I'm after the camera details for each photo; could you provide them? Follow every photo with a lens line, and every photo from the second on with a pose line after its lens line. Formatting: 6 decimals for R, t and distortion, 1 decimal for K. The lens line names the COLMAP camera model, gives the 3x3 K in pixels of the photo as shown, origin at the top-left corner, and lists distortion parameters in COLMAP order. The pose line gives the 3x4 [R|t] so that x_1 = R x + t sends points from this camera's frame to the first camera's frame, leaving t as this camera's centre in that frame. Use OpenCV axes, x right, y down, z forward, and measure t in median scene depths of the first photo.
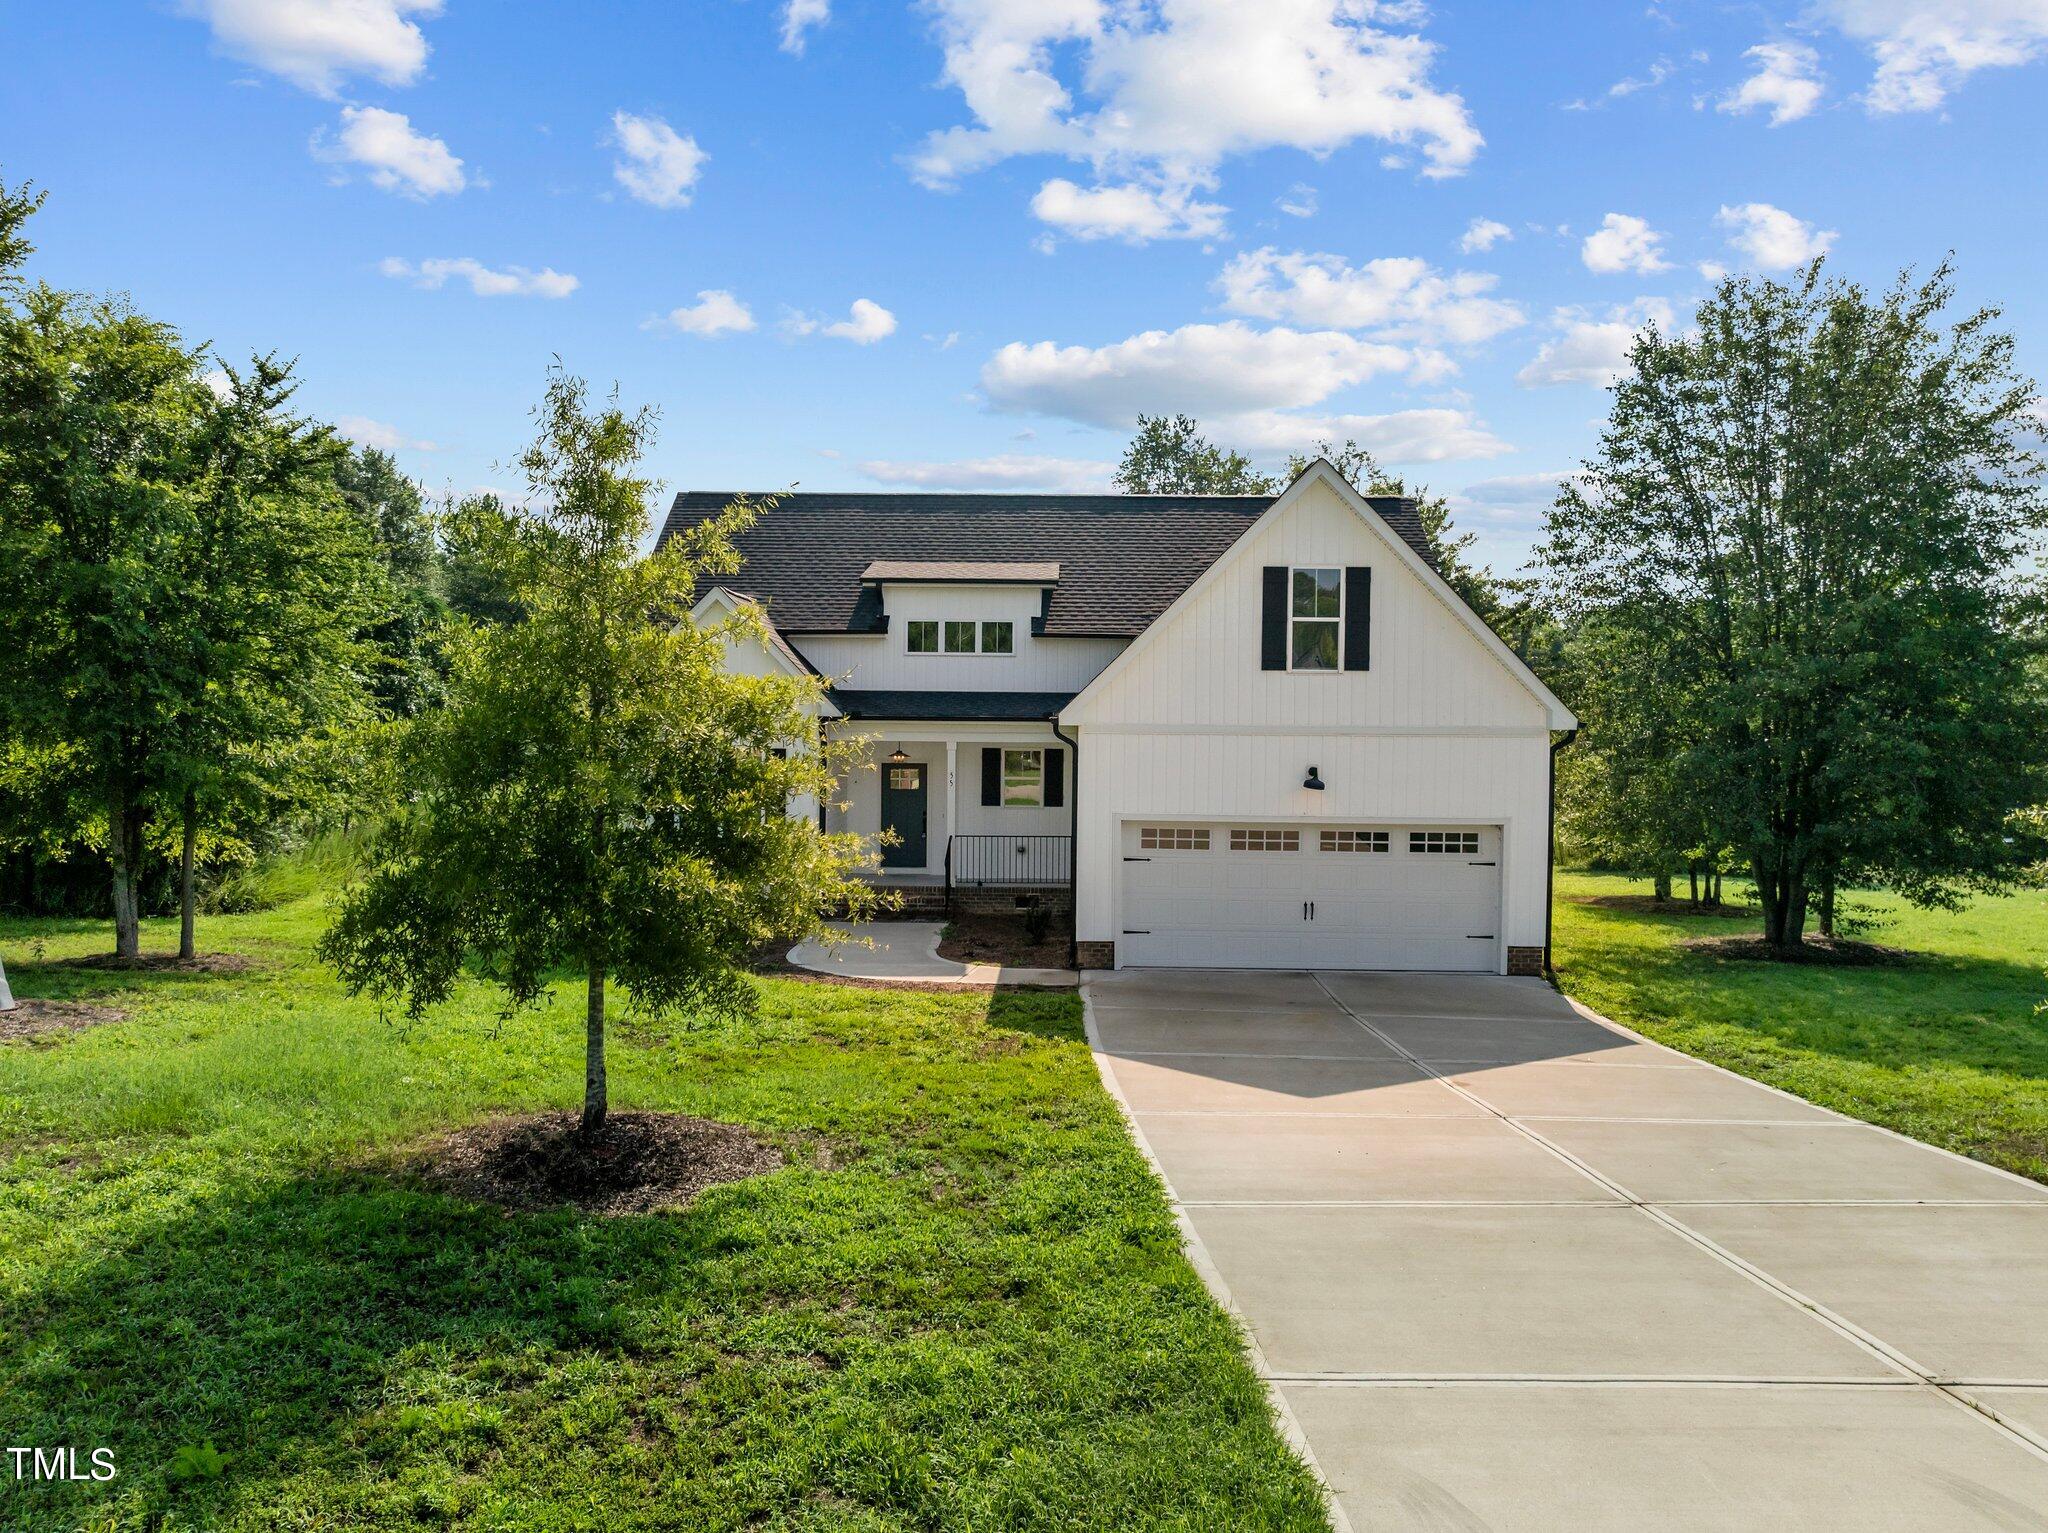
lens RADIAL K [[1440.2, 0, 1017.2], [0, 1440.2, 762.4], [0, 0, 1]] dist [-0.028361, 0.002057]
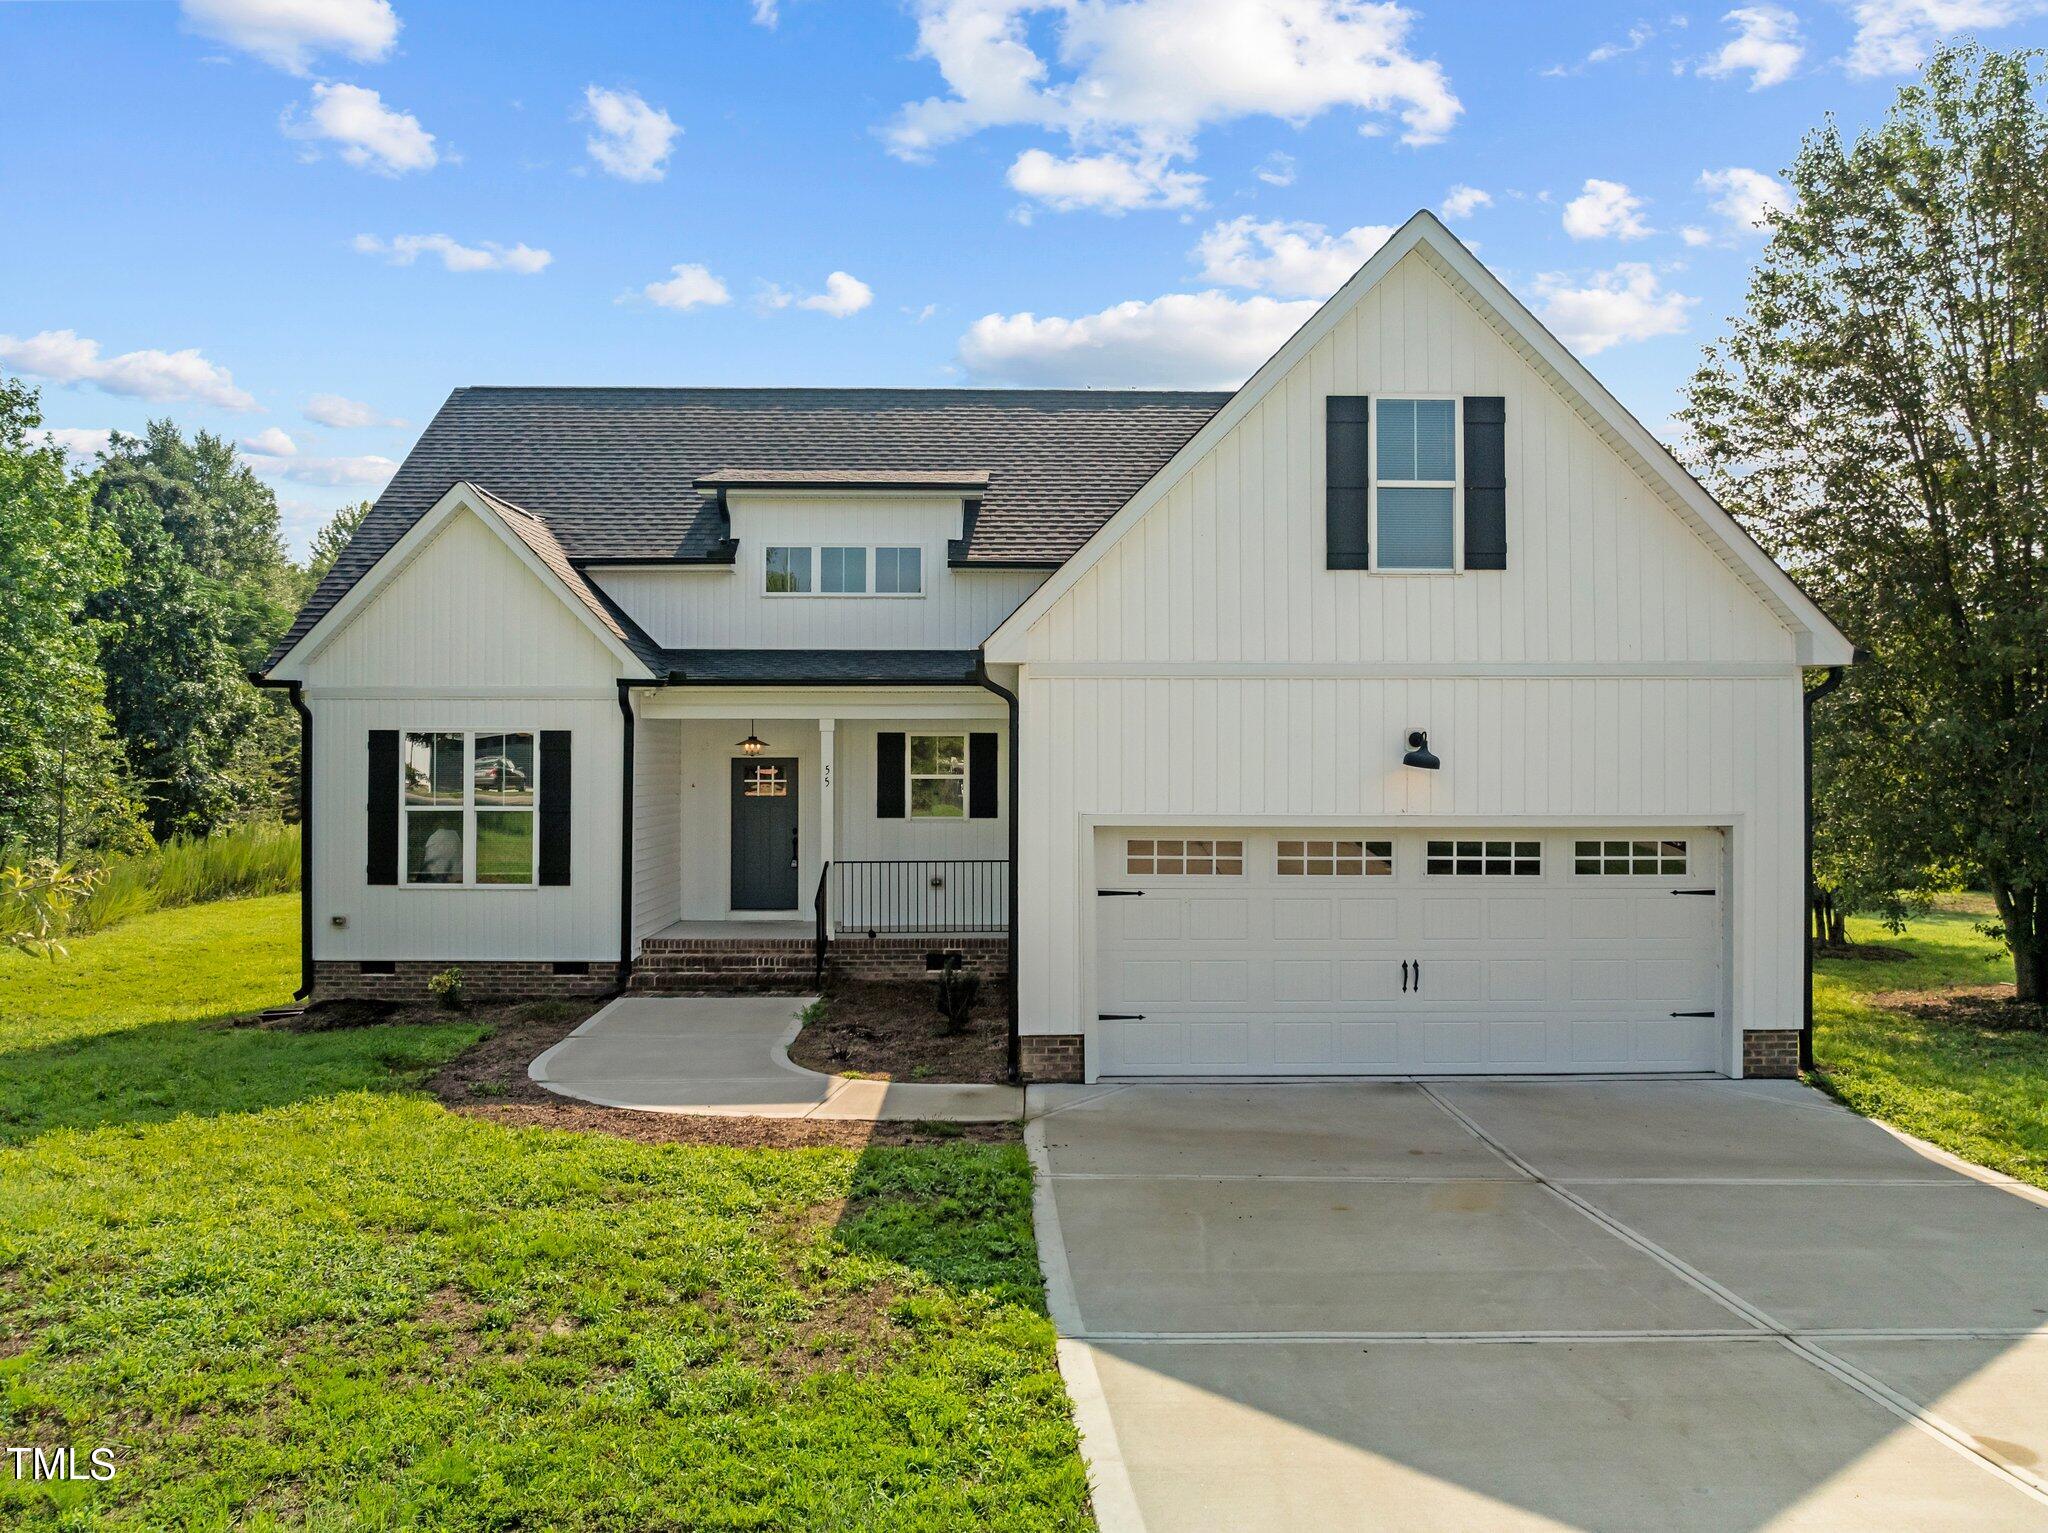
lens RADIAL K [[1456.9, 0, 1033.2], [0, 1456.9, 744.1], [0, 0, 1]] dist [-0.036379, -0.004561]
pose [[0.998598, -0.008422, 0.052263, 0.017056], [0.010418, 0.999222, -0.038031, 0.028886], [-0.051902, 0.038522, 0.997909, 0.407187]]
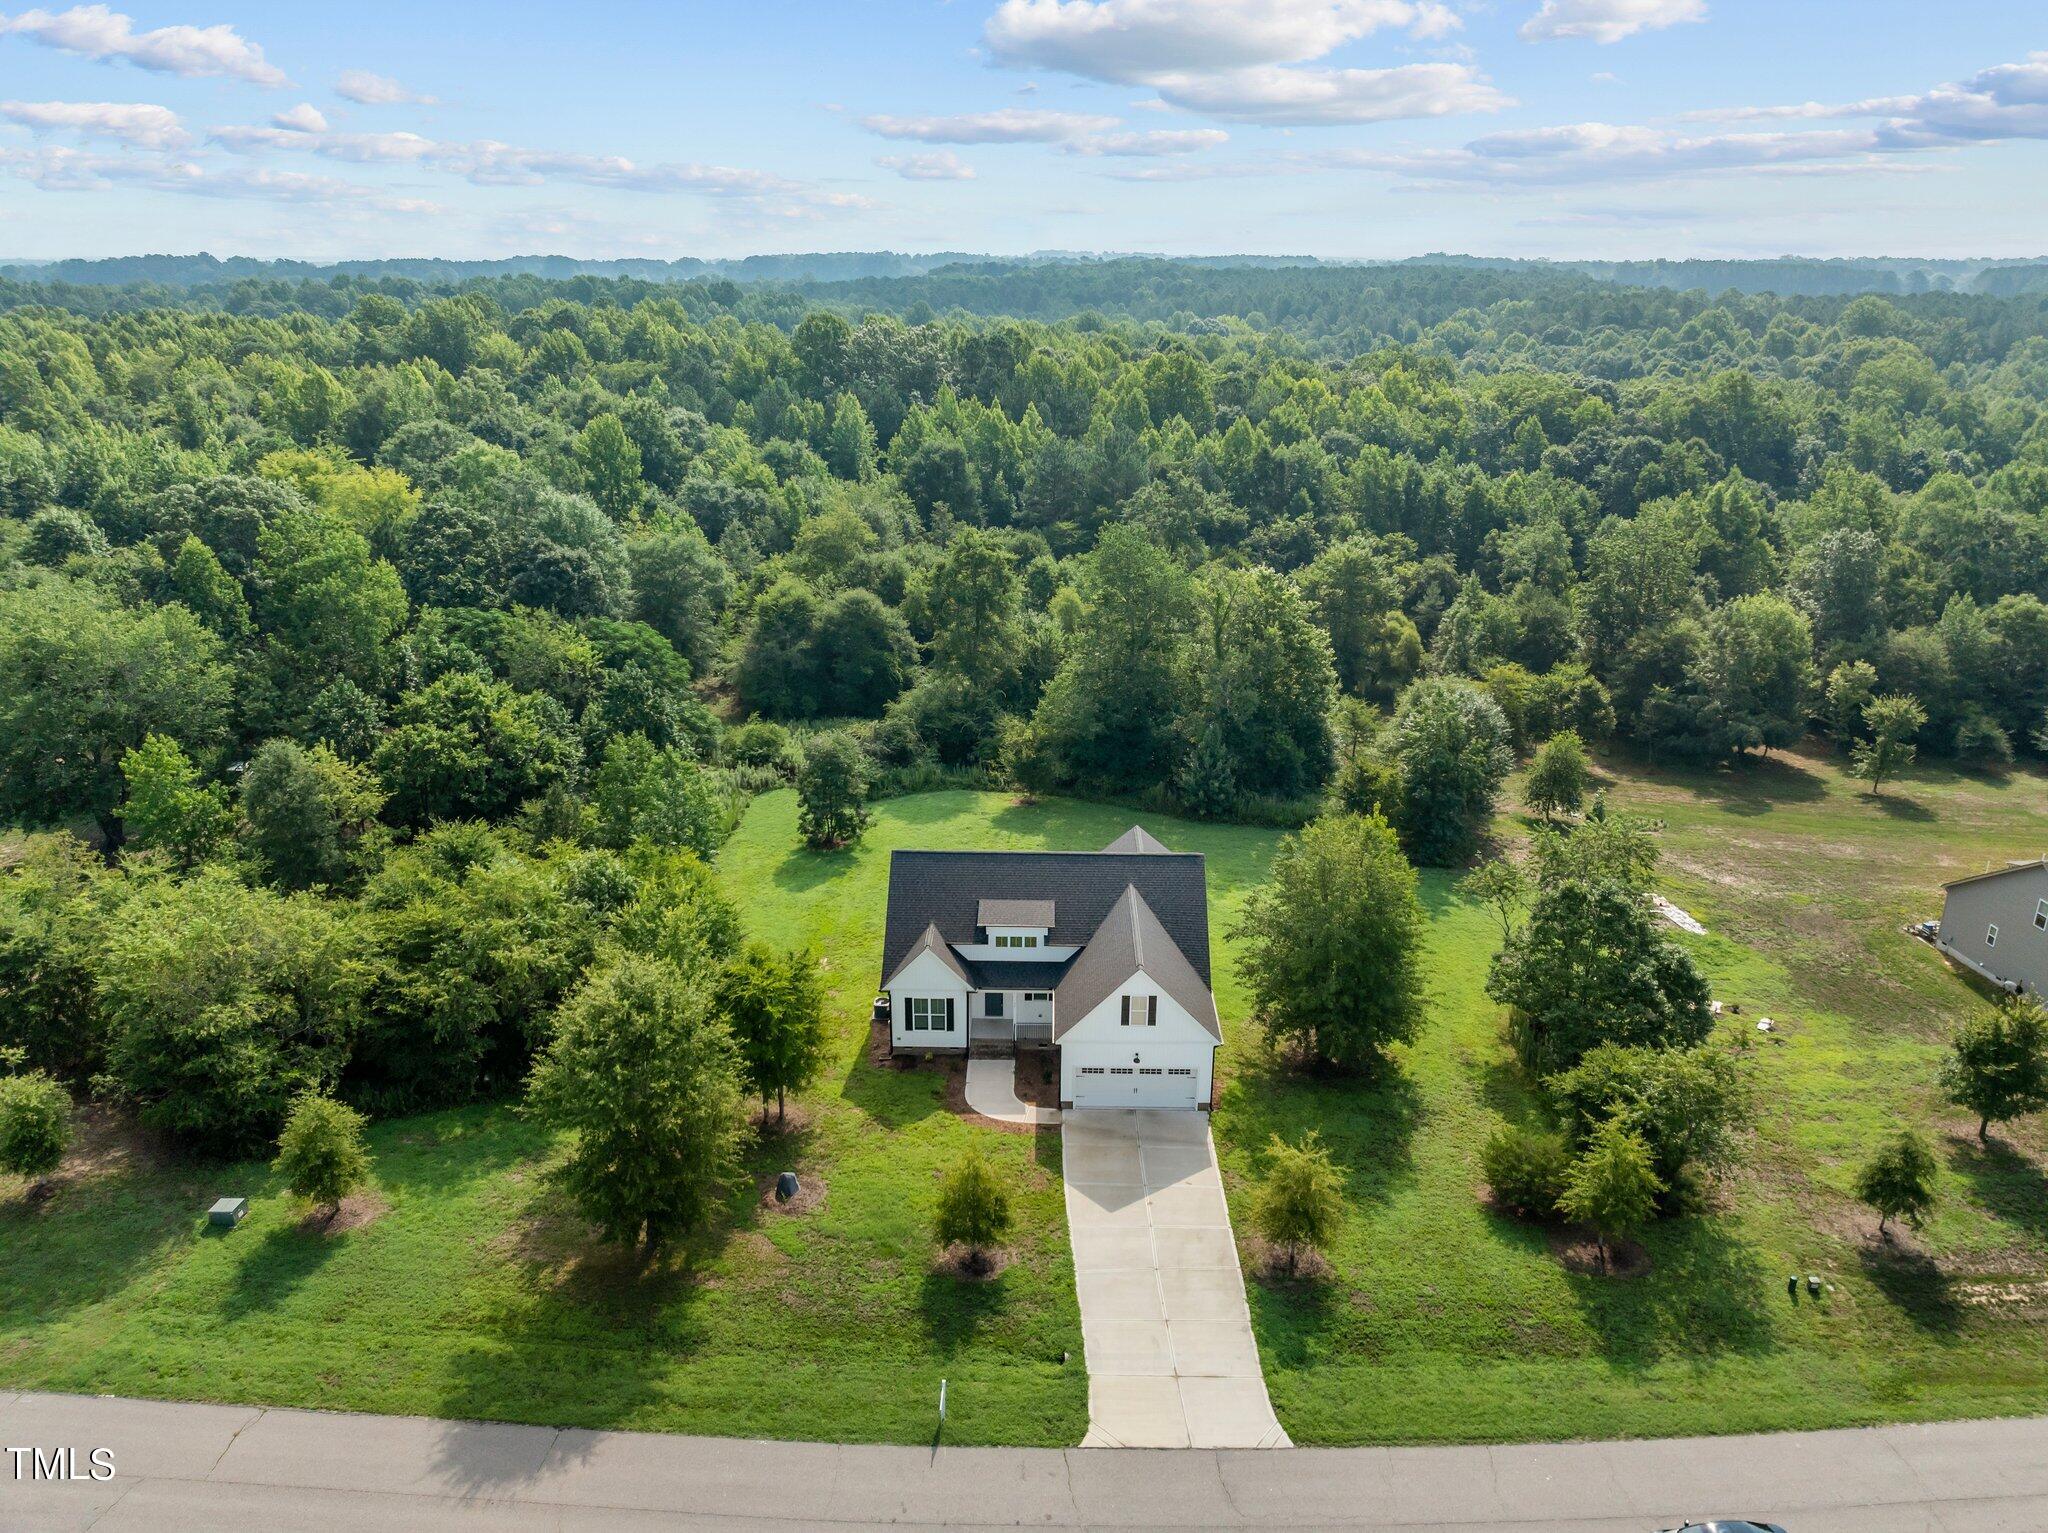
lens RADIAL K [[1423.7, 0, 1021.7], [0, 1423.7, 771.0], [0, 0, 1]] dist [-0.033519, -0.008313]
pose [[0.999903, -0.009686, 0.009988, -0.067788], [0.006072, 0.949687, 0.313142, -1.520822], [-0.012518, -0.313051, 0.949654, -1.703740]]
